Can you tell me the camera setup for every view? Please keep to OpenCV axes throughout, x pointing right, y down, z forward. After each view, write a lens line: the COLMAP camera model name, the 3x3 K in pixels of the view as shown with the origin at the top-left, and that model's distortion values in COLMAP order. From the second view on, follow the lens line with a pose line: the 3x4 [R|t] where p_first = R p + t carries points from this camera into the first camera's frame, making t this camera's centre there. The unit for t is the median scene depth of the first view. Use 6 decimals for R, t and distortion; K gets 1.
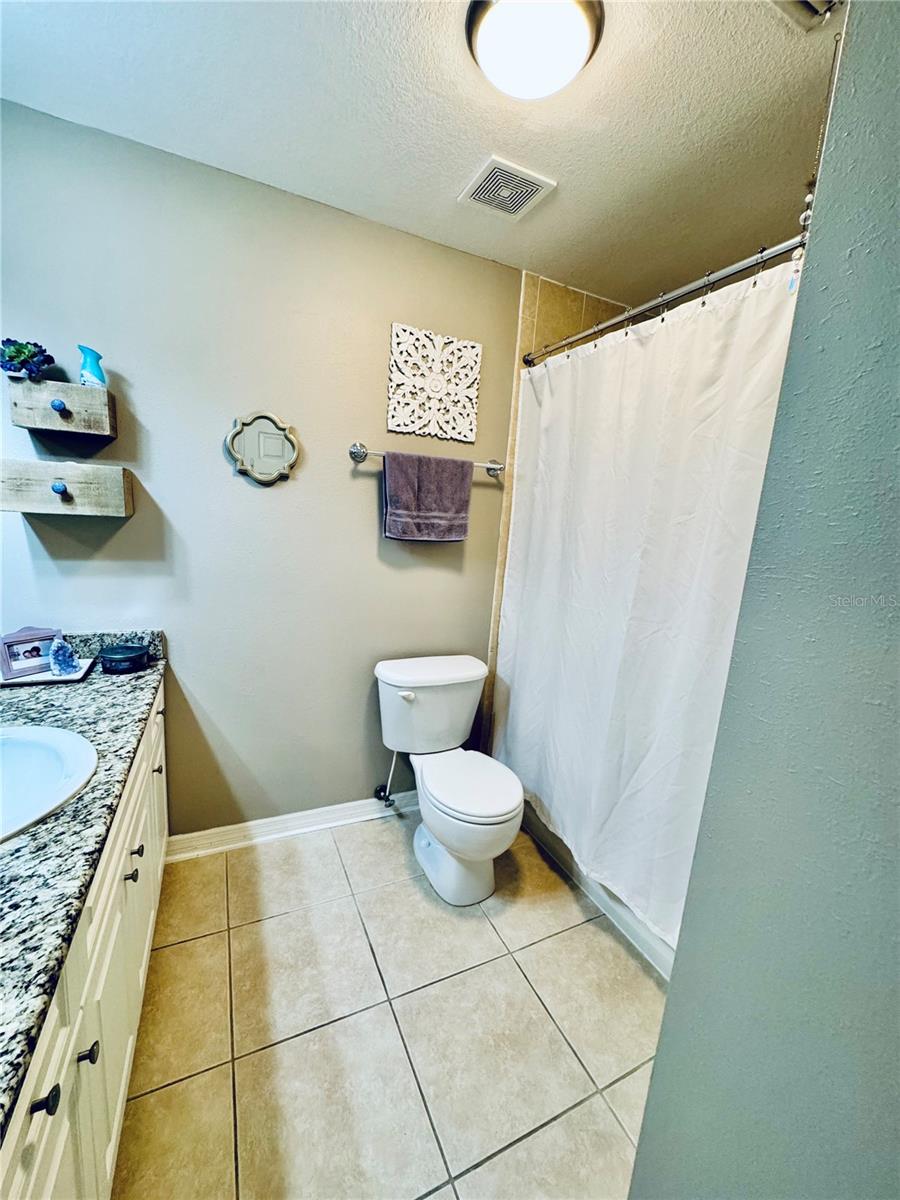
lens RADIAL K [[481.5, 0, 450.0], [0, 481.5, 600.0], [0, 0, 1]] dist [-0.003946, 0.000620]
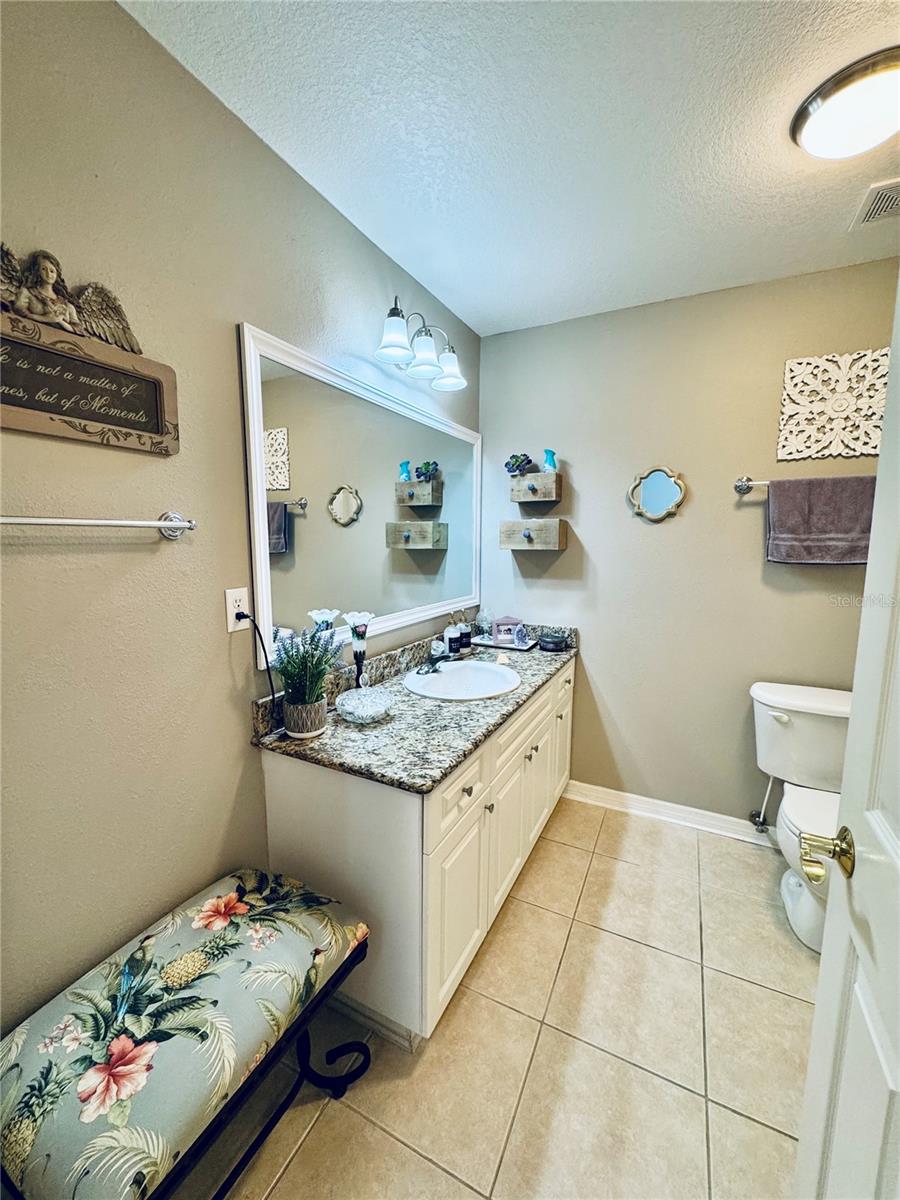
lens RADIAL K [[481.5, 0, 450.0], [0, 481.5, 600.0], [0, 0, 1]] dist [-0.003946, 0.000620]
pose [[0.618994, 0.033094, -0.784698, 0.273954], [-0.104460, 0.993704, -0.040493, 0.071800], [0.778418, 0.107034, 0.618554, -0.183624]]
